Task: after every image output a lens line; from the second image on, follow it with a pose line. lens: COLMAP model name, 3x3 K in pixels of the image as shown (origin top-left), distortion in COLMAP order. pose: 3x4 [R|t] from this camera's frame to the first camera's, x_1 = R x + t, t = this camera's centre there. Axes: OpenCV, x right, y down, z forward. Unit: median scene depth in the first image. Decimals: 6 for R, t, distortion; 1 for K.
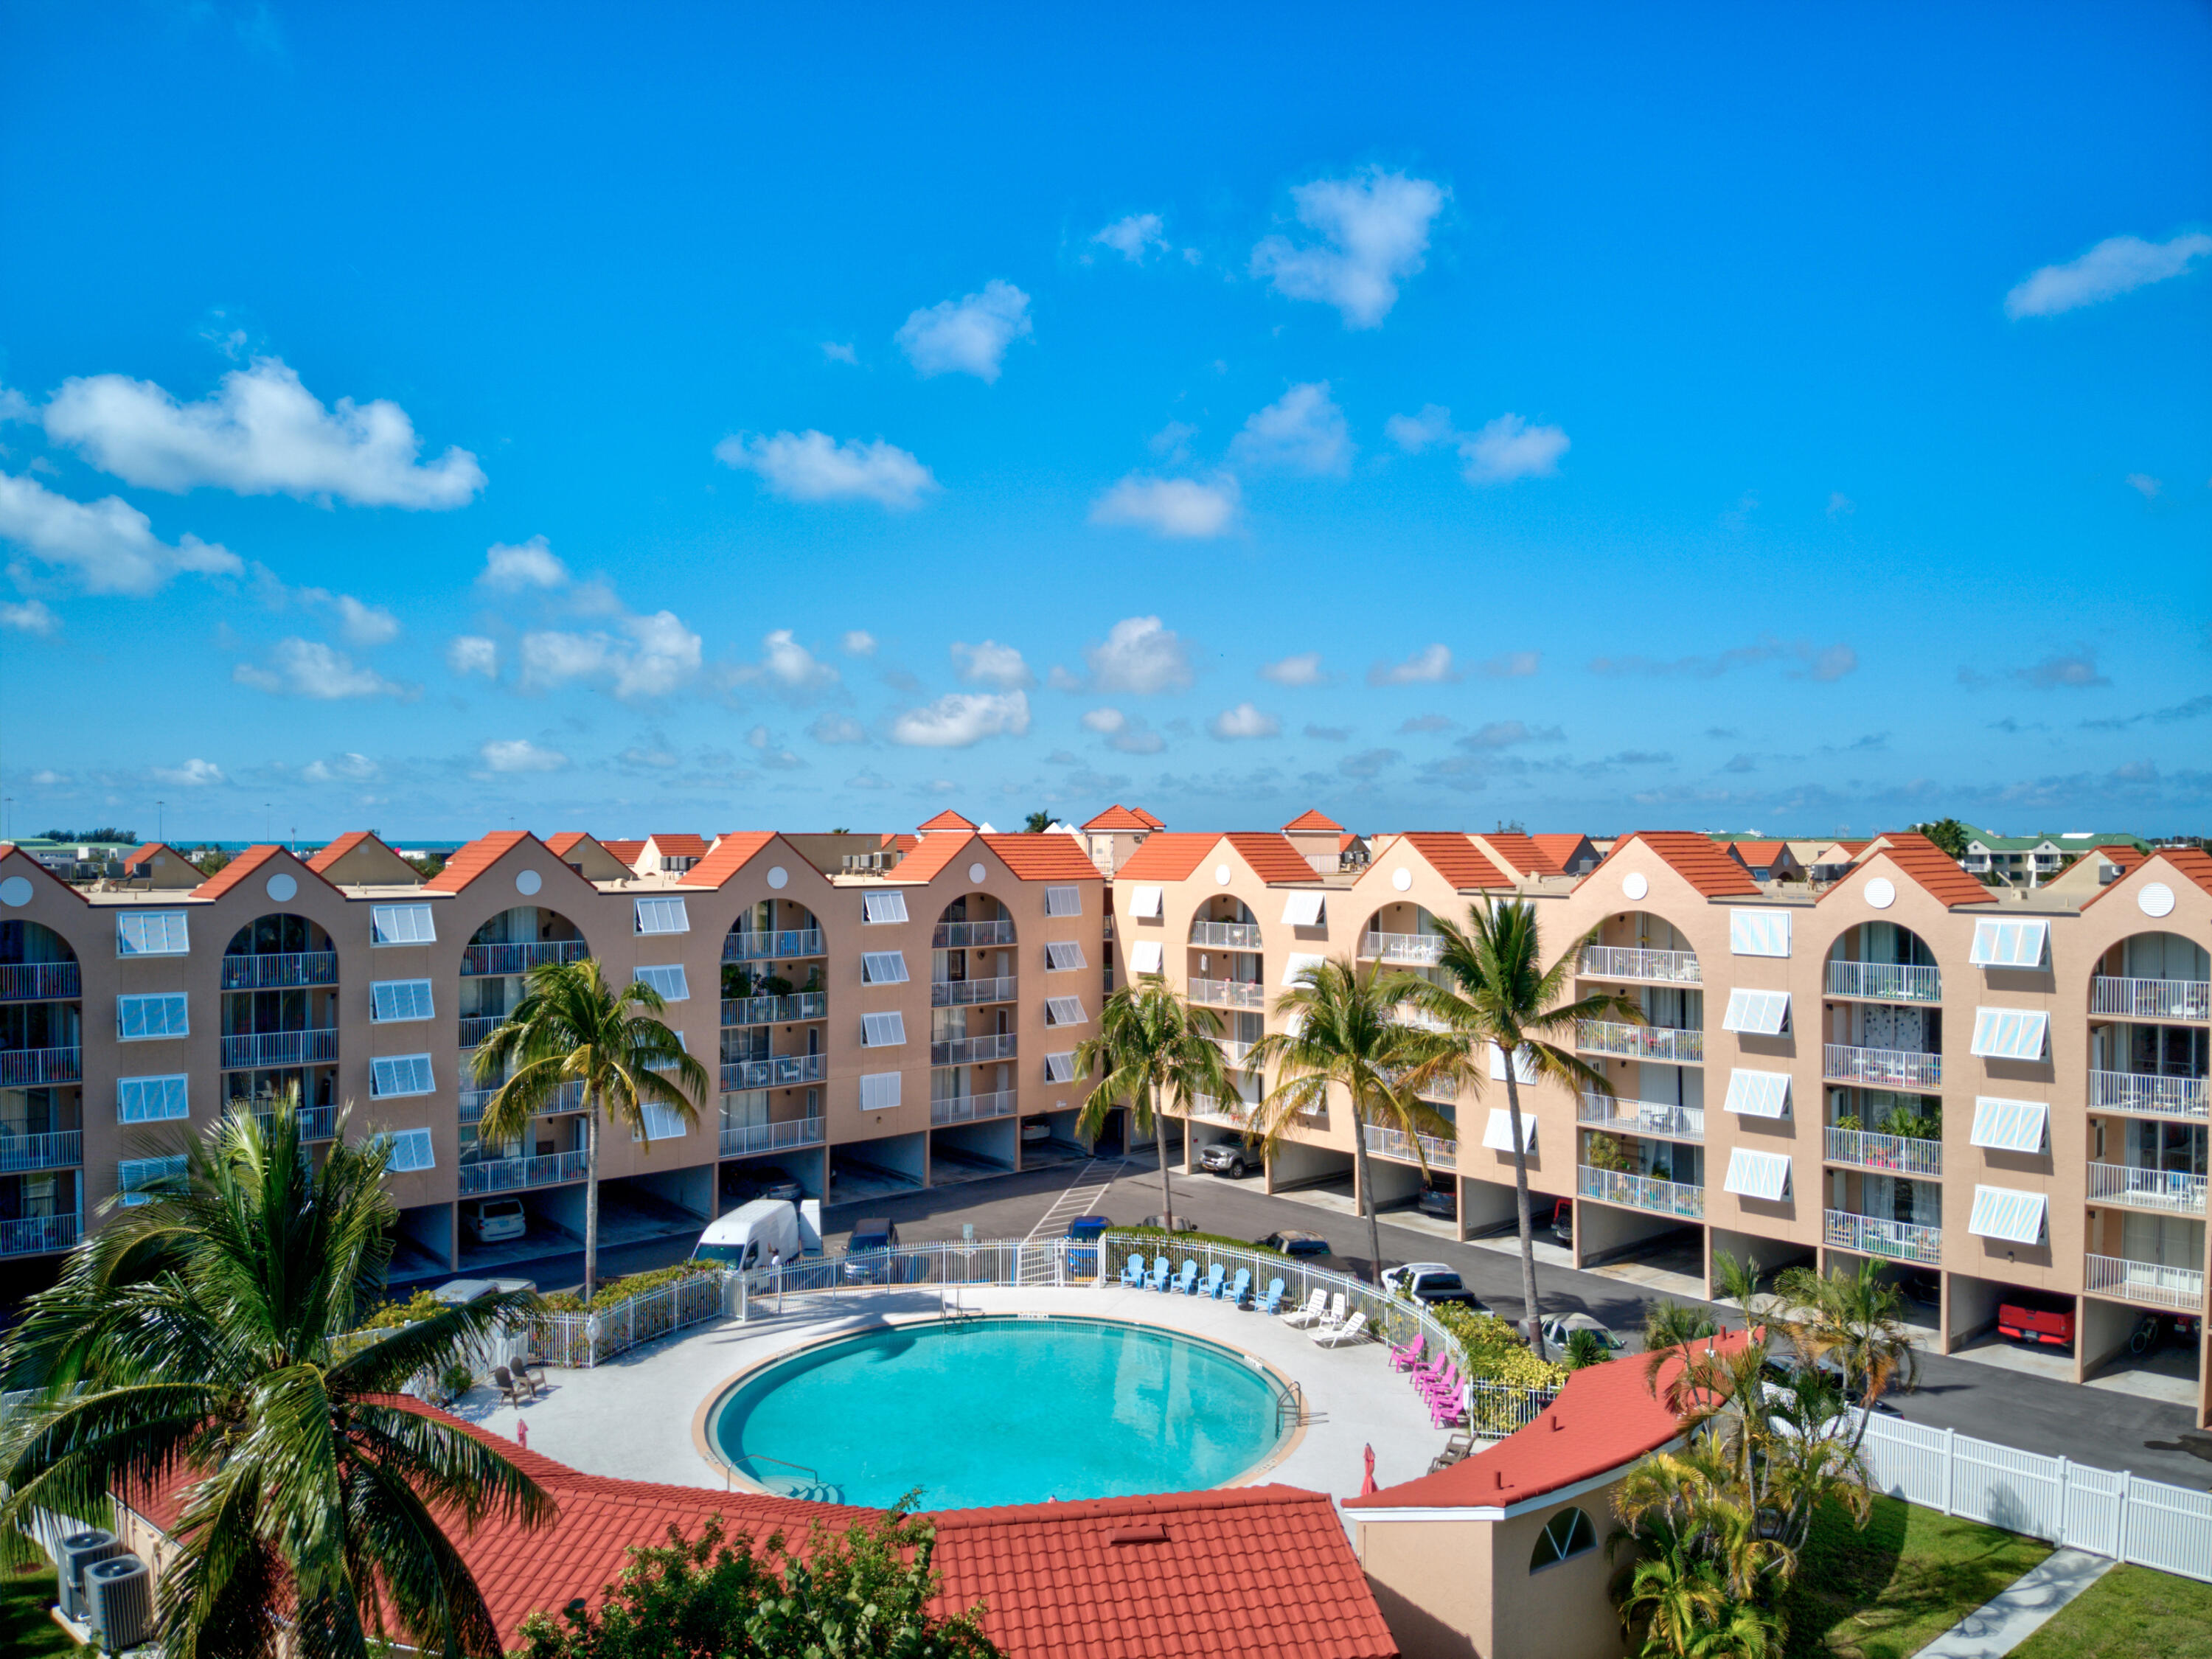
lens RADIAL K [[1618.9, 0, 1106.0], [0, 1618.9, 829.5], [0, 0, 1]] dist [0.179940, -0.342506]
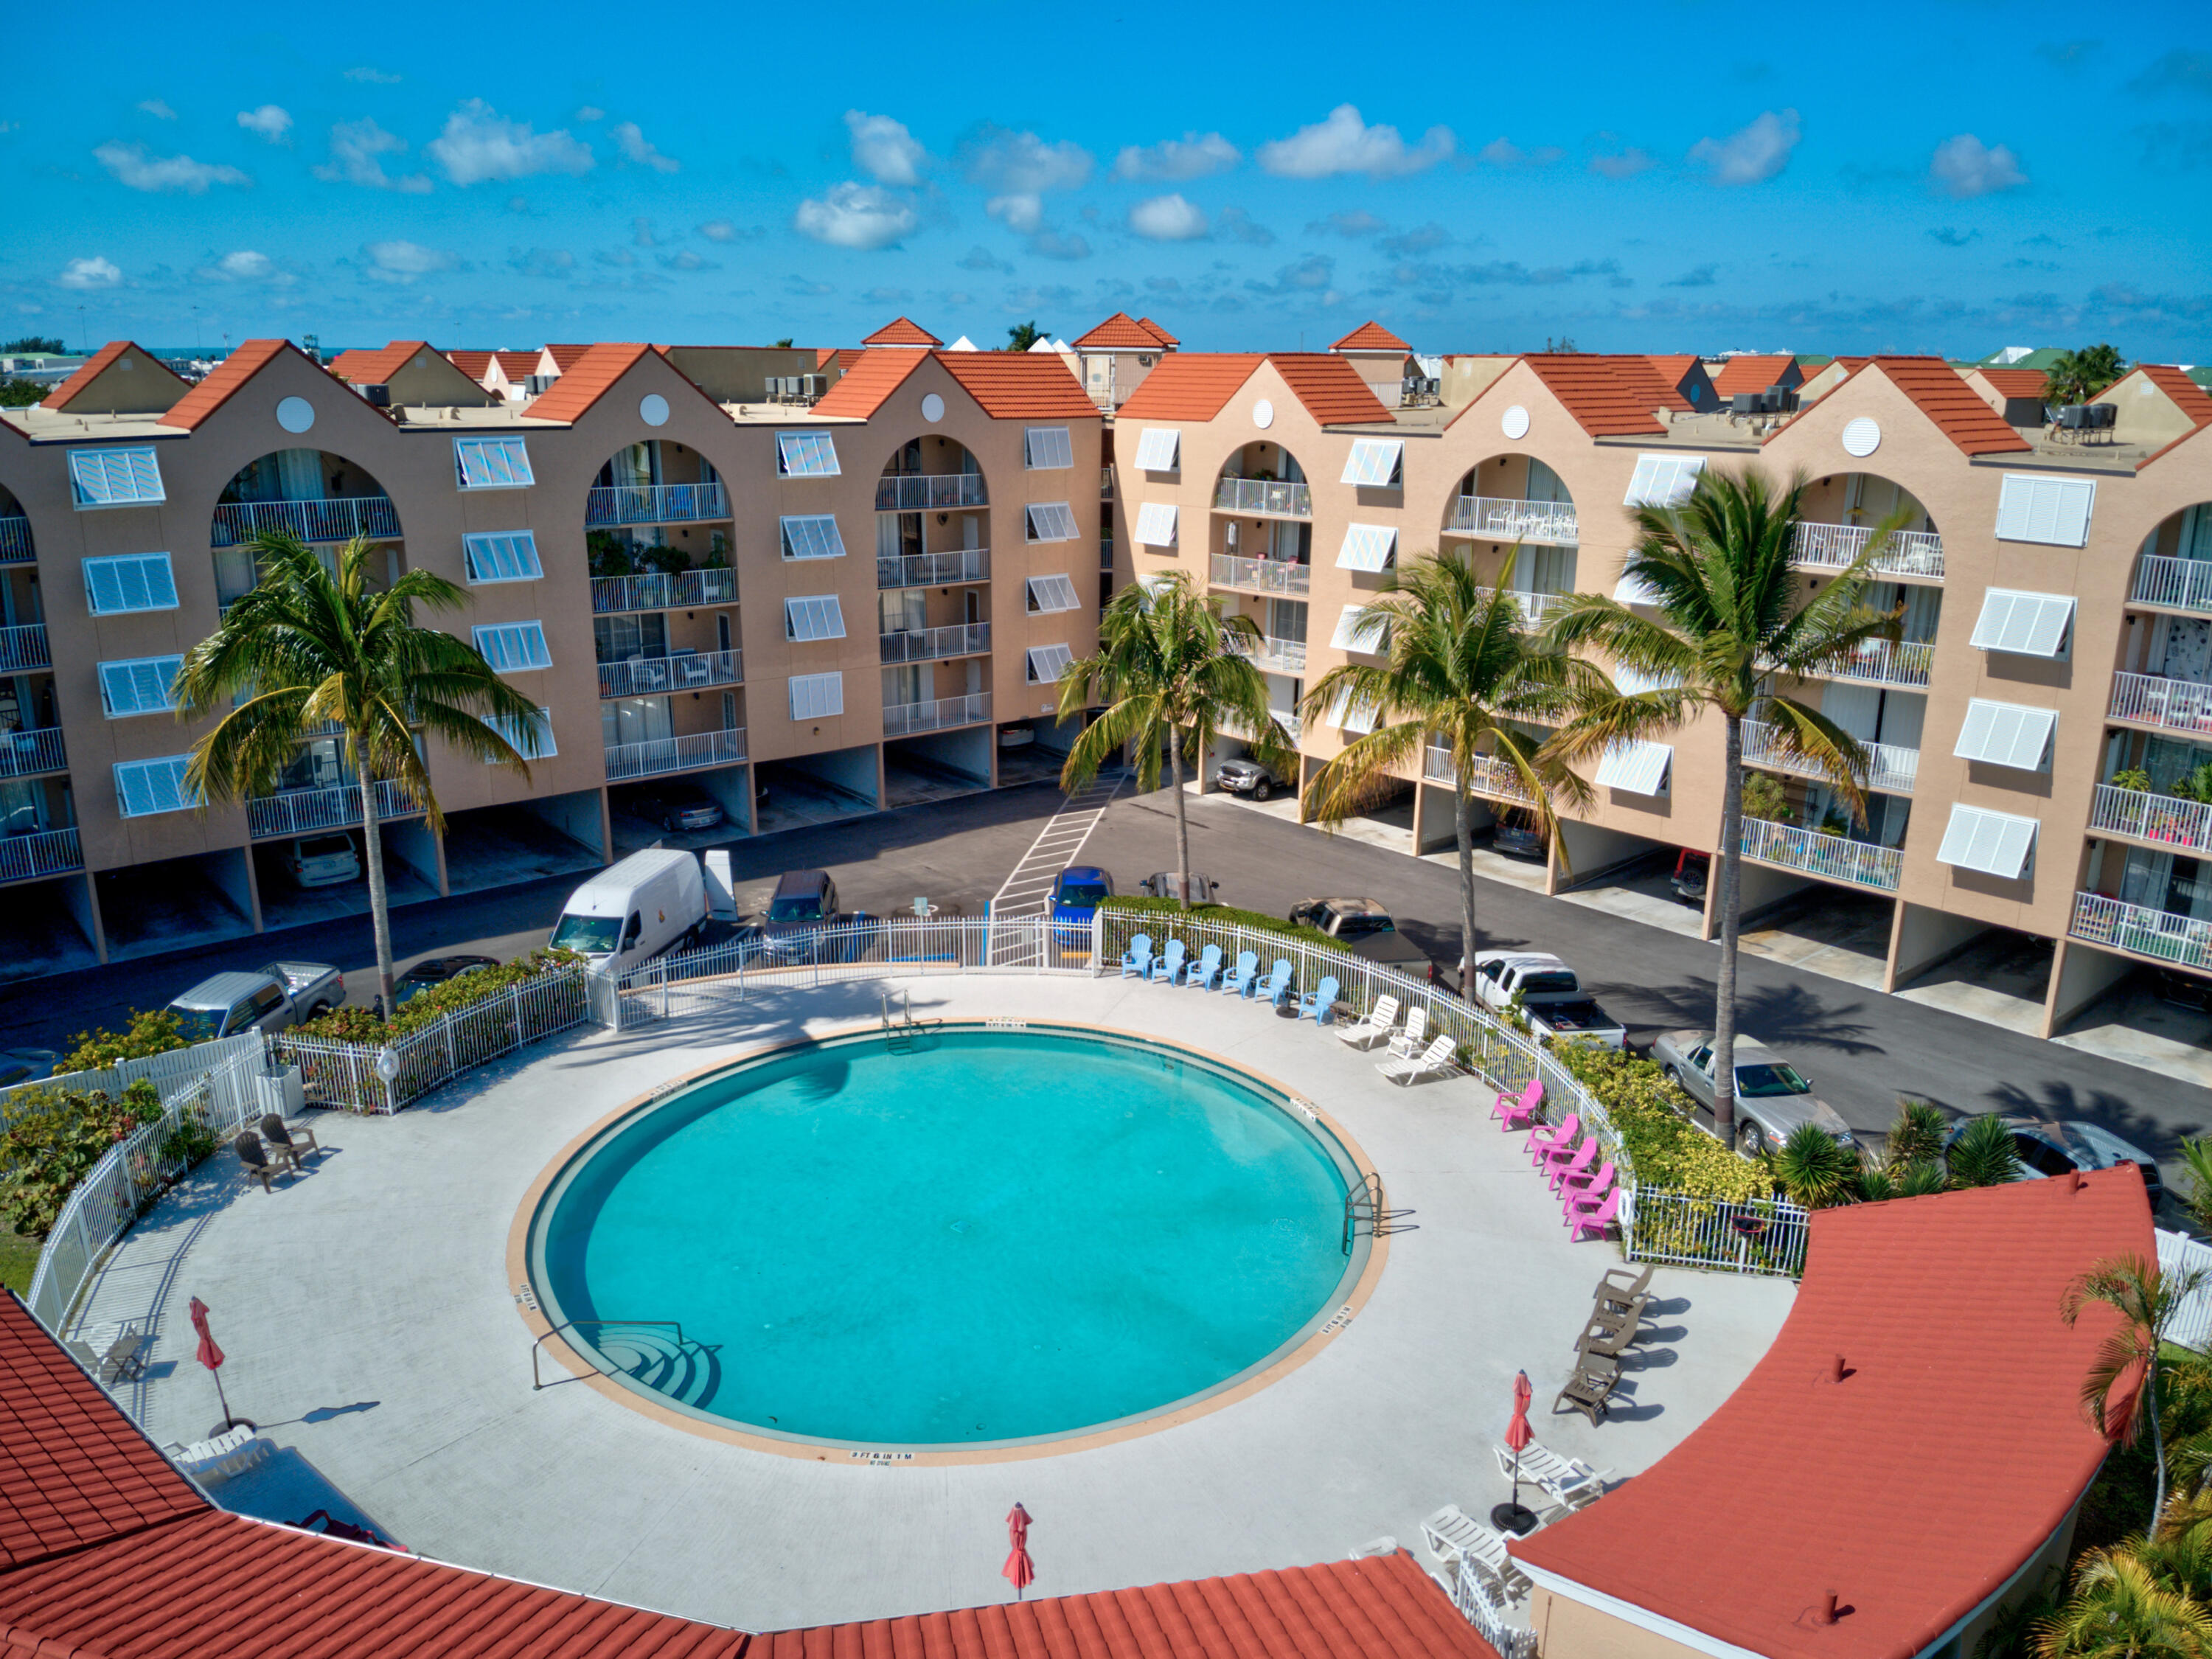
lens RADIAL K [[1618.9, 0, 1106.0], [0, 1618.9, 829.5], [0, 0, 1]] dist [0.179940, -0.342506]
pose [[0.999948, 0.008606, 0.005453, -0.002655], [-0.009798, 0.959020, 0.283170, -0.001500], [-0.002792, -0.283208, 0.959054, 0.259077]]
